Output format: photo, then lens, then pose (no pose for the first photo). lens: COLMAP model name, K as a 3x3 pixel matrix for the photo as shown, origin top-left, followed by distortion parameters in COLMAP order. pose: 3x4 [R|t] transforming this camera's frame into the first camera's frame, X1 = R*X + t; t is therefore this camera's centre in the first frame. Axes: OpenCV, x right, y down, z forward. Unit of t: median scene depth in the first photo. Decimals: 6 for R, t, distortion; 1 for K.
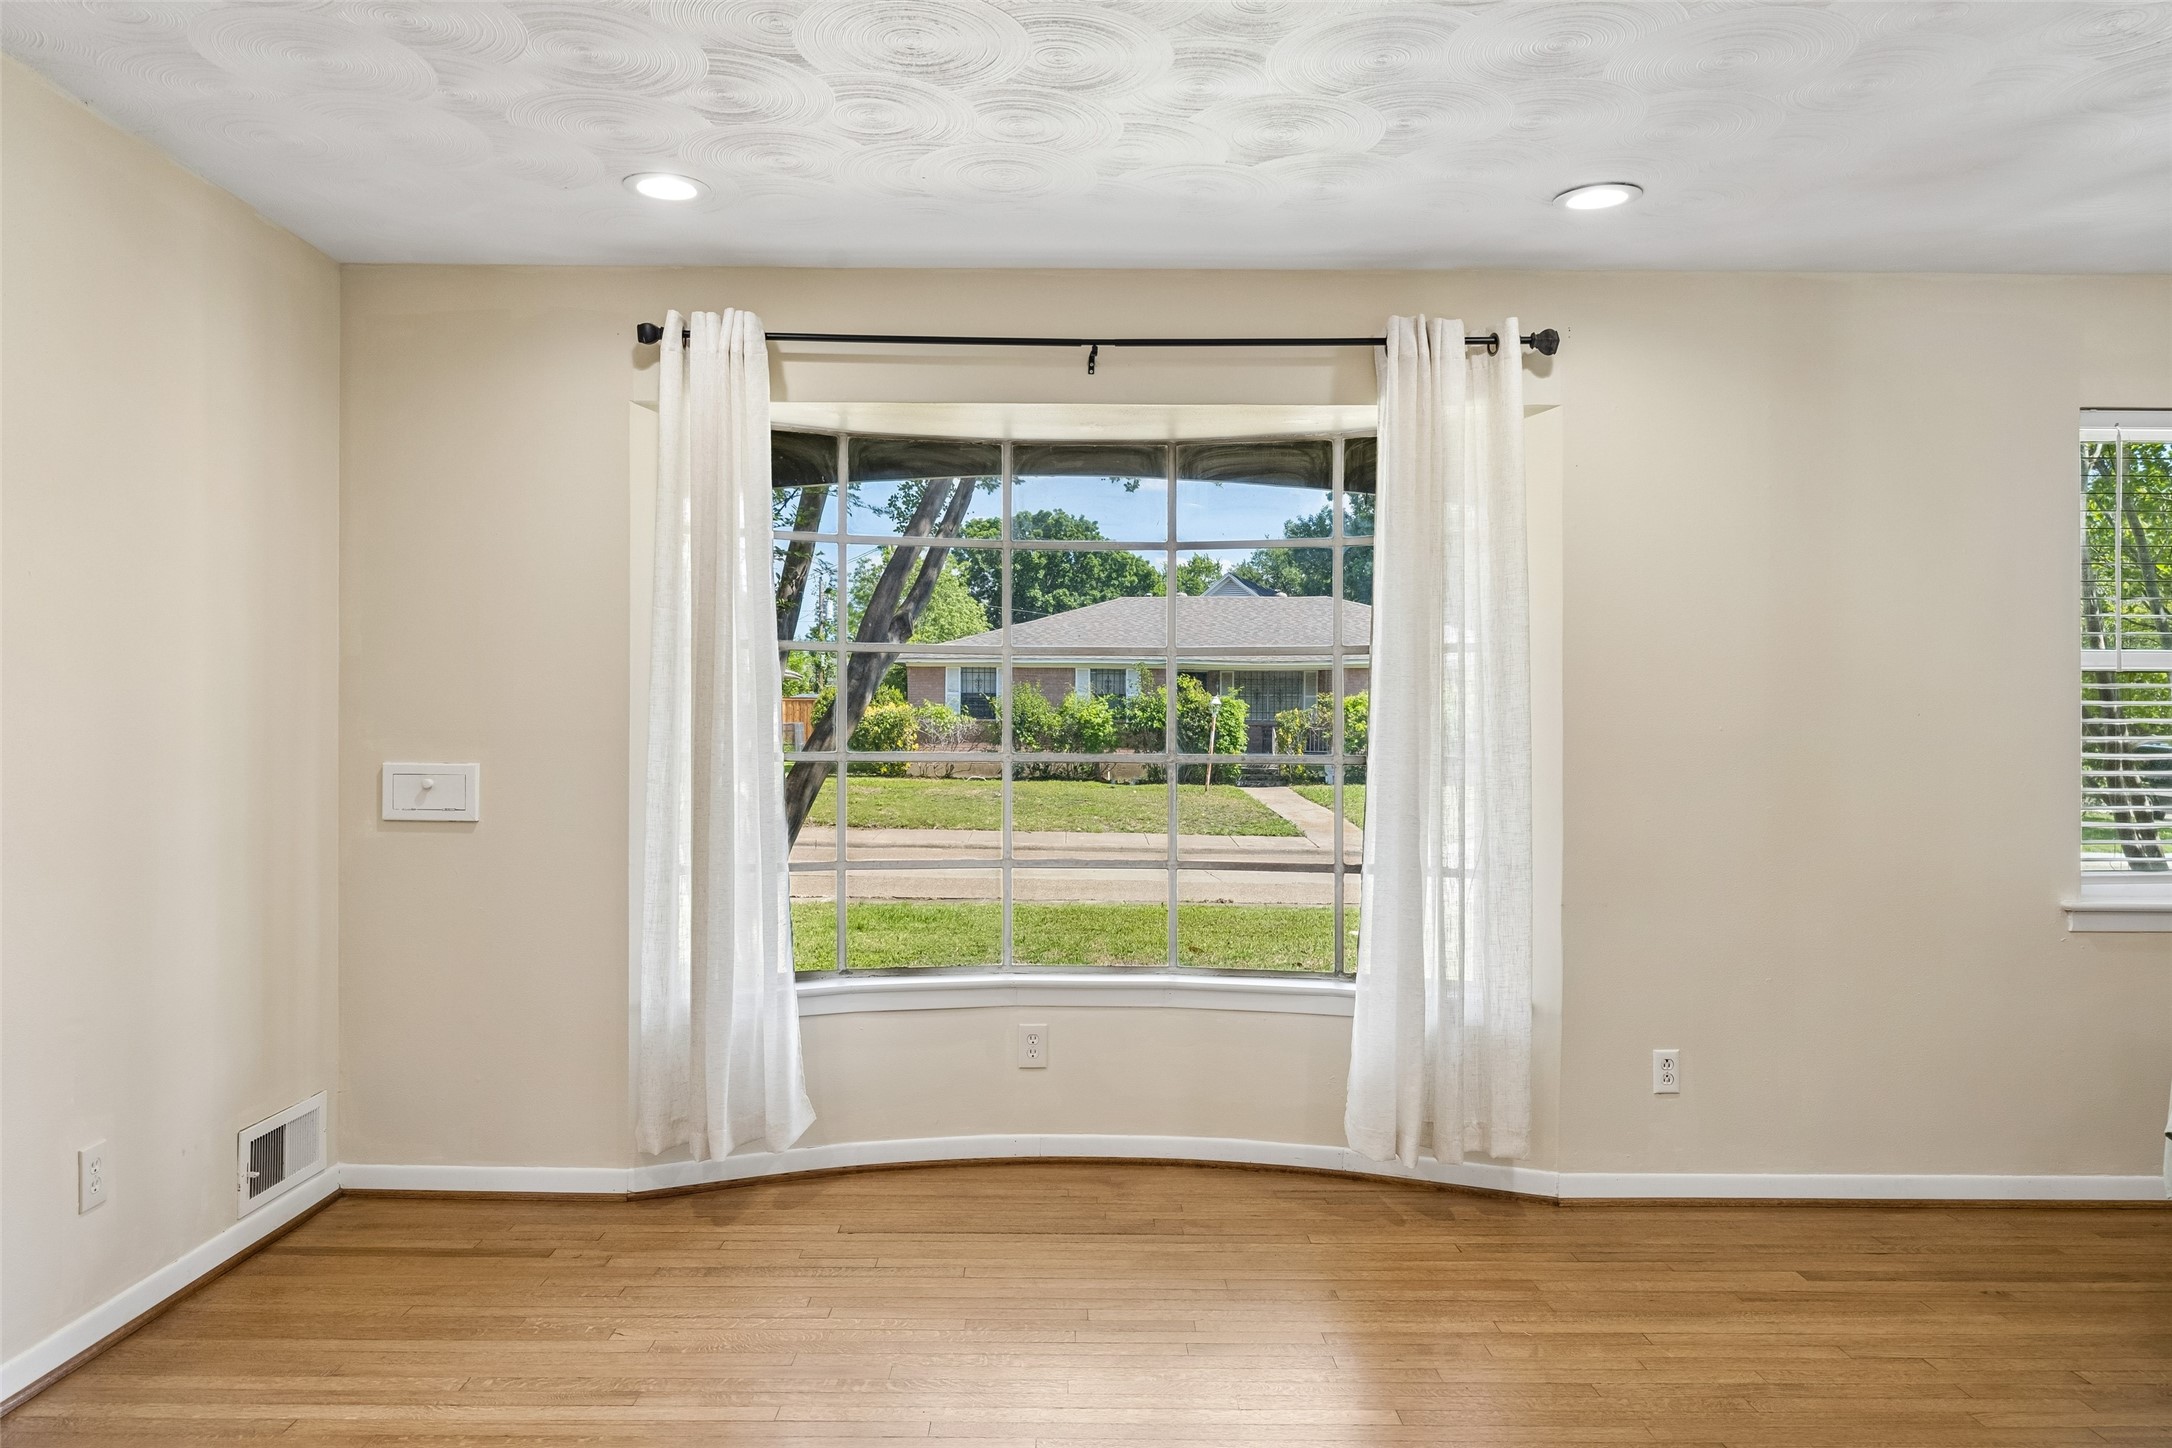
lens RADIAL K [[1526.8, 0, 1085.7], [0, 1526.8, 729.8], [0, 0, 1]] dist [0.001403, 0.000607]
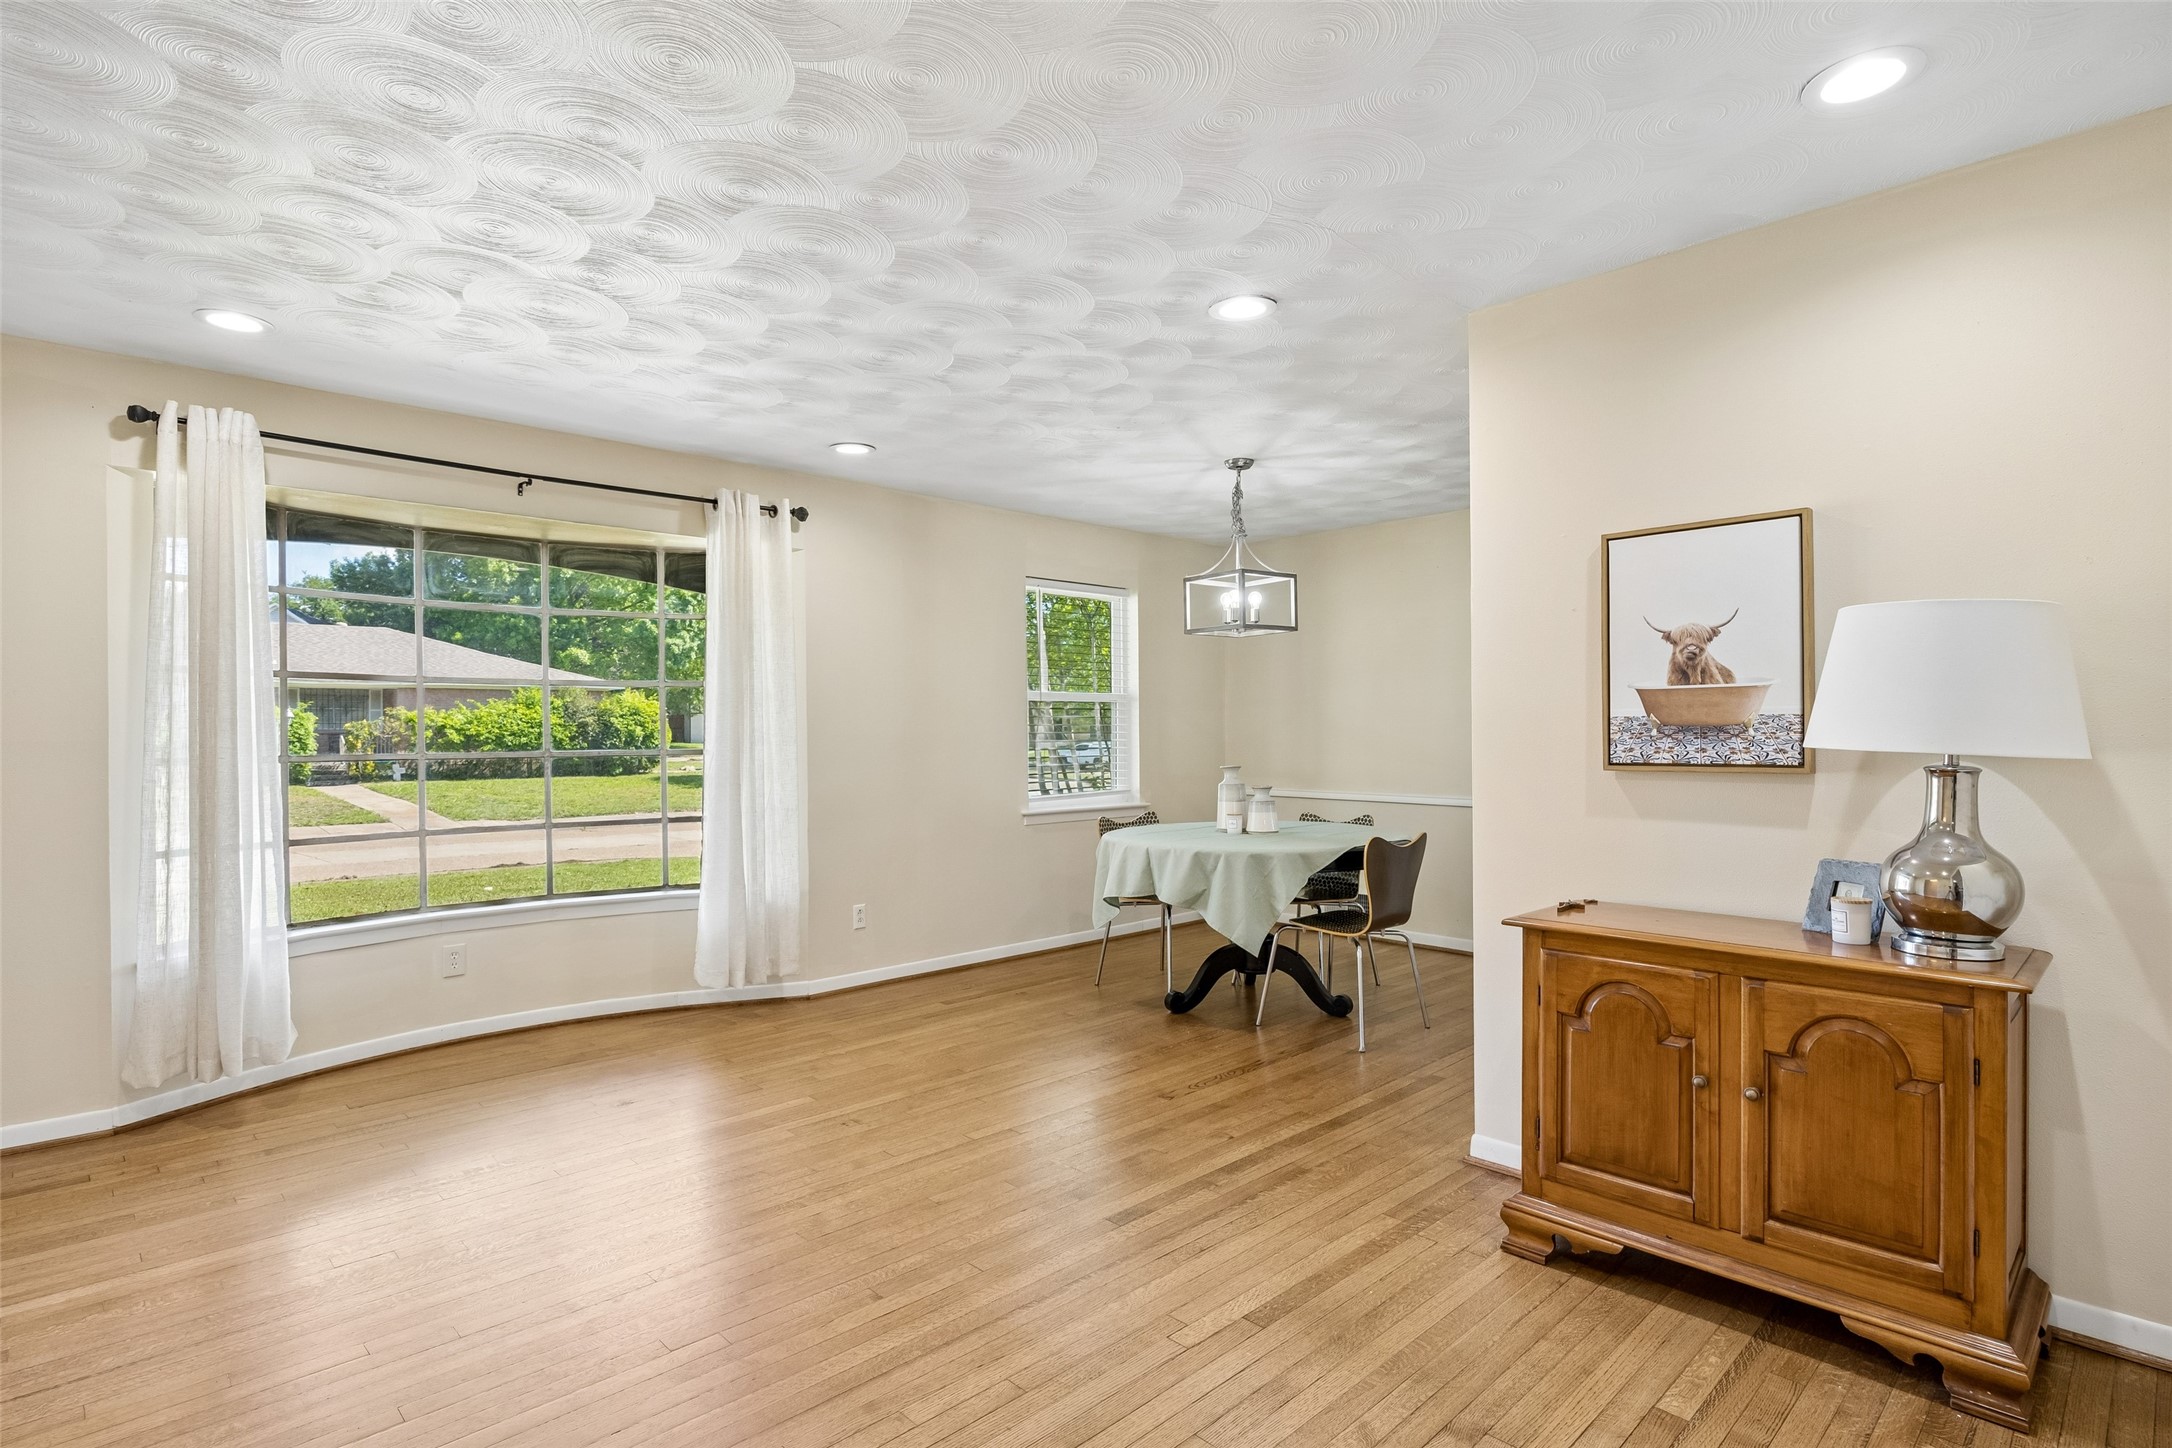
lens RADIAL K [[1101.2, 0, 1086.0], [0, 1101.2, 724.0], [0, 0, 1]] dist [-0.002831, -0.000101]
pose [[0.719178, -0.005922, 0.694800, -0.357020], [0.011979, 0.999921, -0.003877, -0.000222], [-0.694722, 0.011112, 0.719192, -0.153101]]
